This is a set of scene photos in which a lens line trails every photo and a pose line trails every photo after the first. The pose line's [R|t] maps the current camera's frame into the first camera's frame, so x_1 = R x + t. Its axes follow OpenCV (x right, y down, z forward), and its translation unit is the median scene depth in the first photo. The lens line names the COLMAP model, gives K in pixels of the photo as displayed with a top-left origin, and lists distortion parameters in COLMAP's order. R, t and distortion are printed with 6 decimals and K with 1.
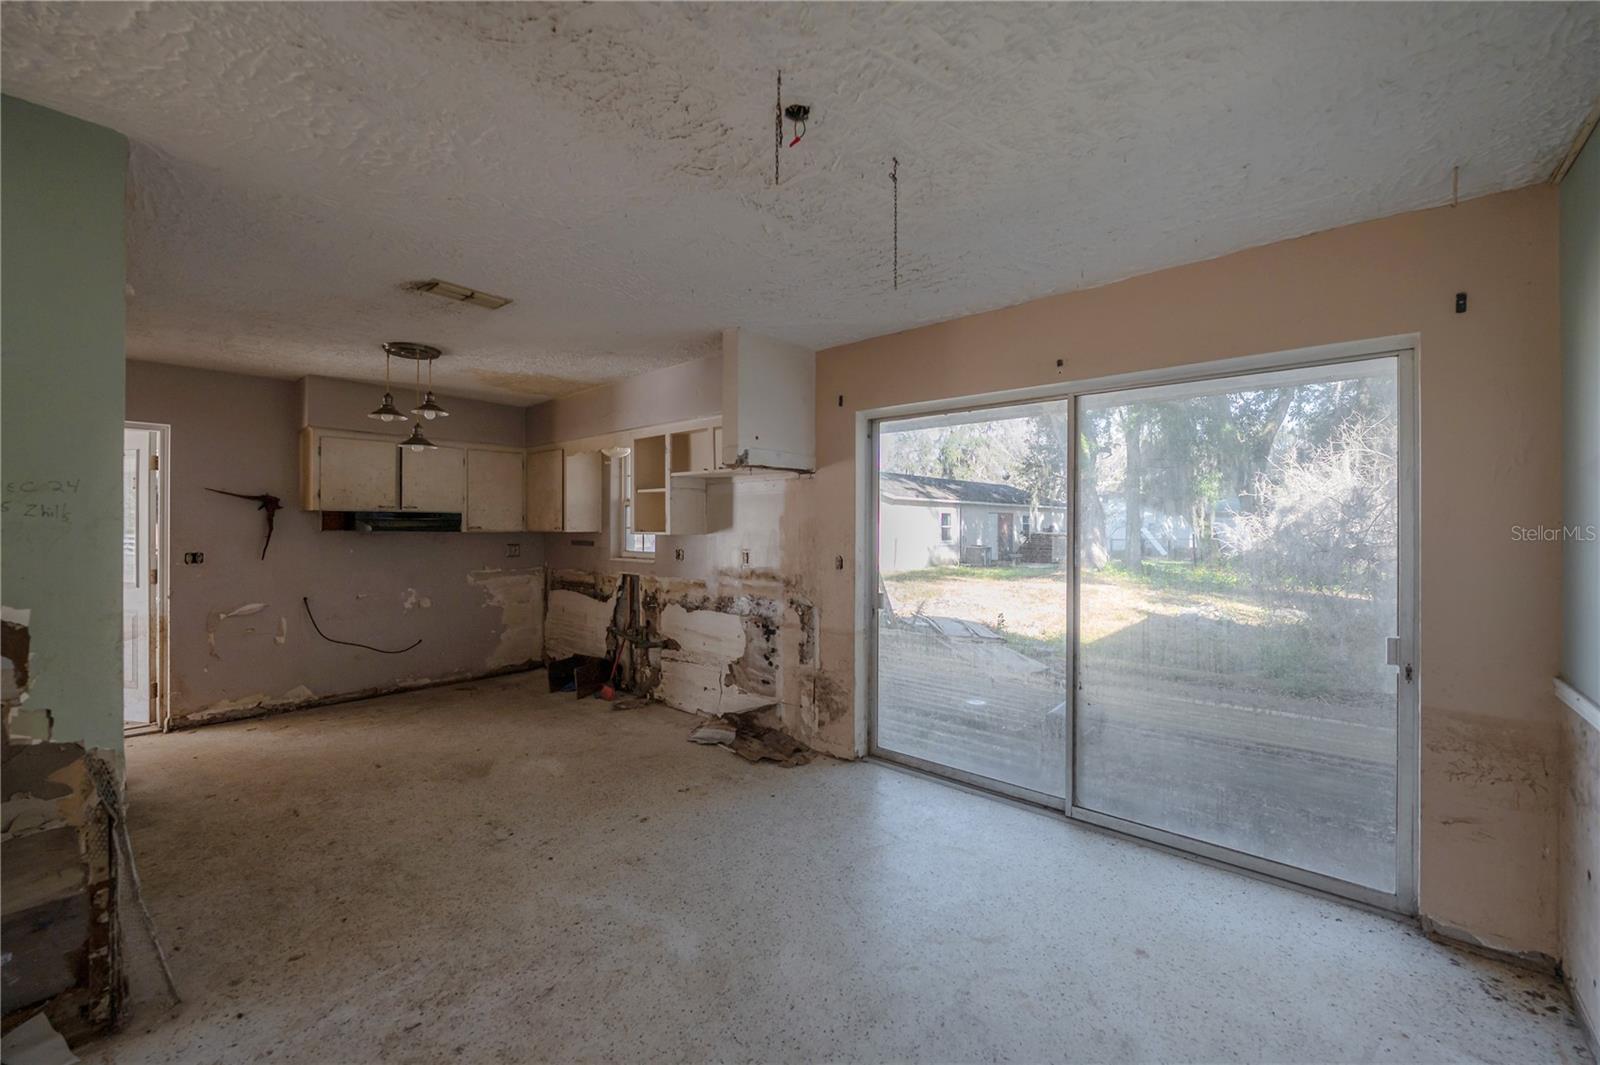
lens RADIAL K [[644.0, 0, 799.0], [0, 644.0, 527.3], [0, 0, 1]] dist [-0.005906, -0.000029]
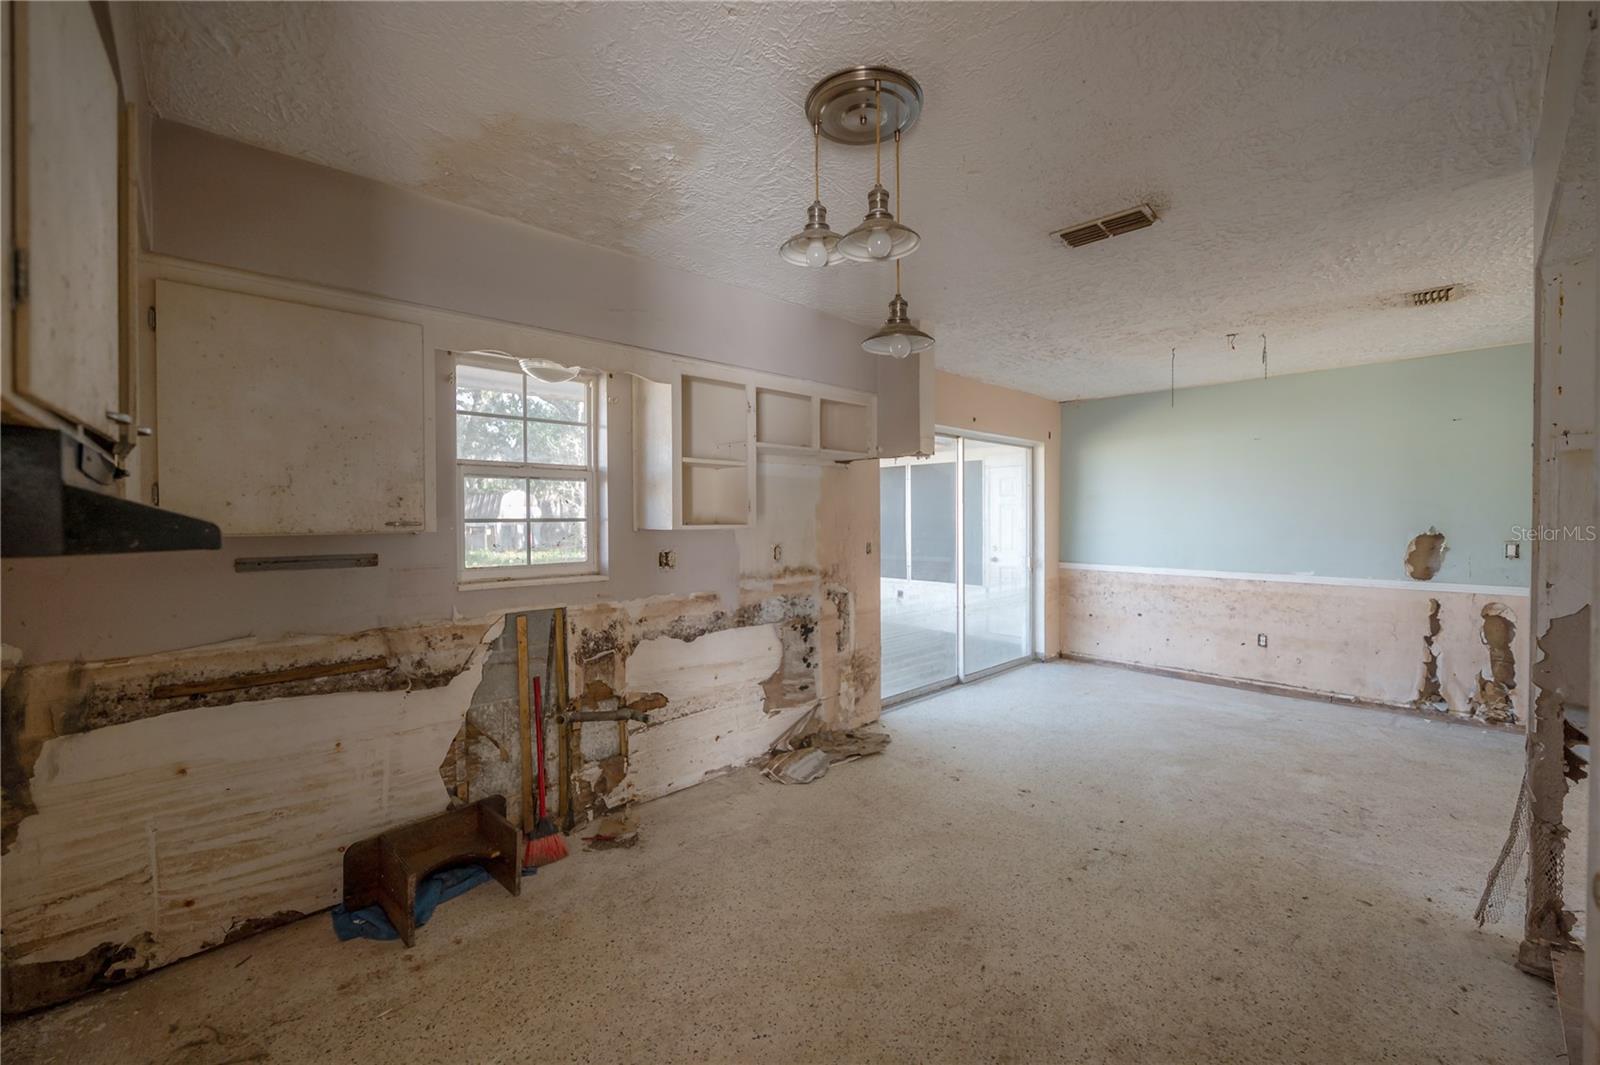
lens RADIAL K [[658.3, 0, 809.5], [0, 658.3, 528.7], [0, 0, 1]] dist [-0.005649, -0.000134]
pose [[0.060517, -0.023173, 0.997898, -0.952176], [0.005997, 0.999721, 0.022851, -0.004080], [-0.998149, 0.004602, 0.060639, 0.917573]]
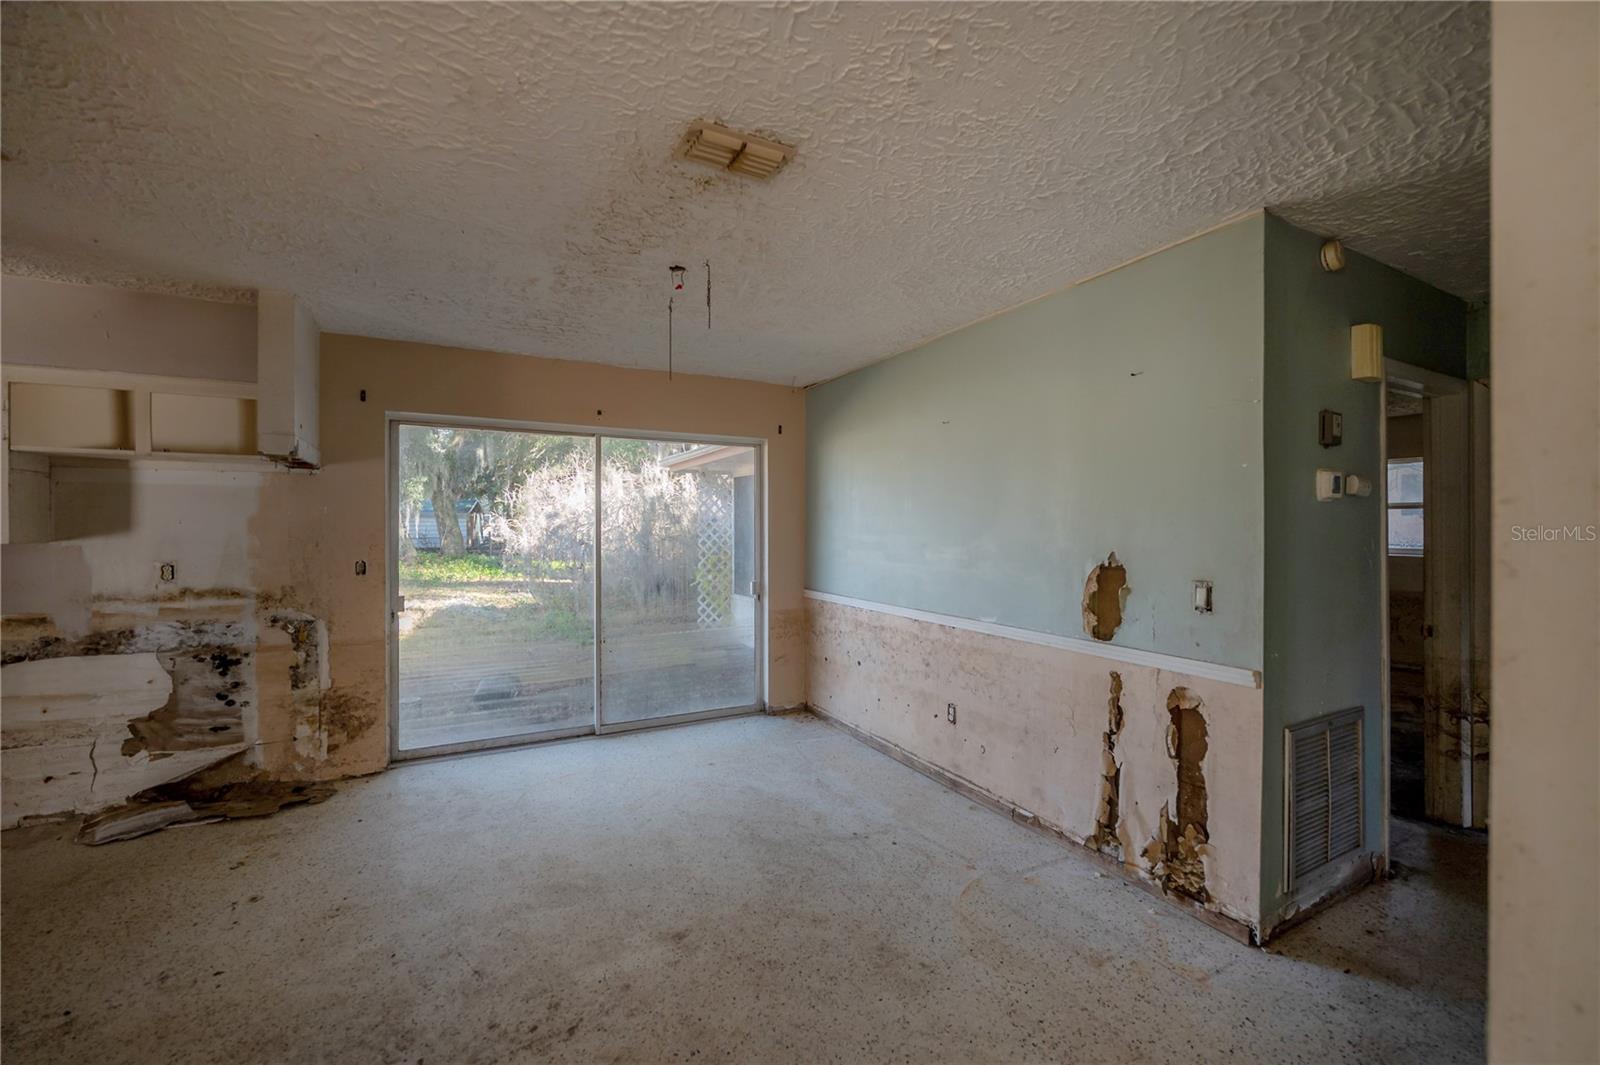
lens RADIAL K [[658.3, 0, 809.5], [0, 658.3, 528.7], [0, 0, 1]] dist [-0.005649, -0.000134]
pose [[0.335263, -0.004609, 0.942113, -0.549338], [0.002230, 0.999989, 0.004098, -0.004051], [-0.942122, 0.000726, 0.335270, 0.057075]]
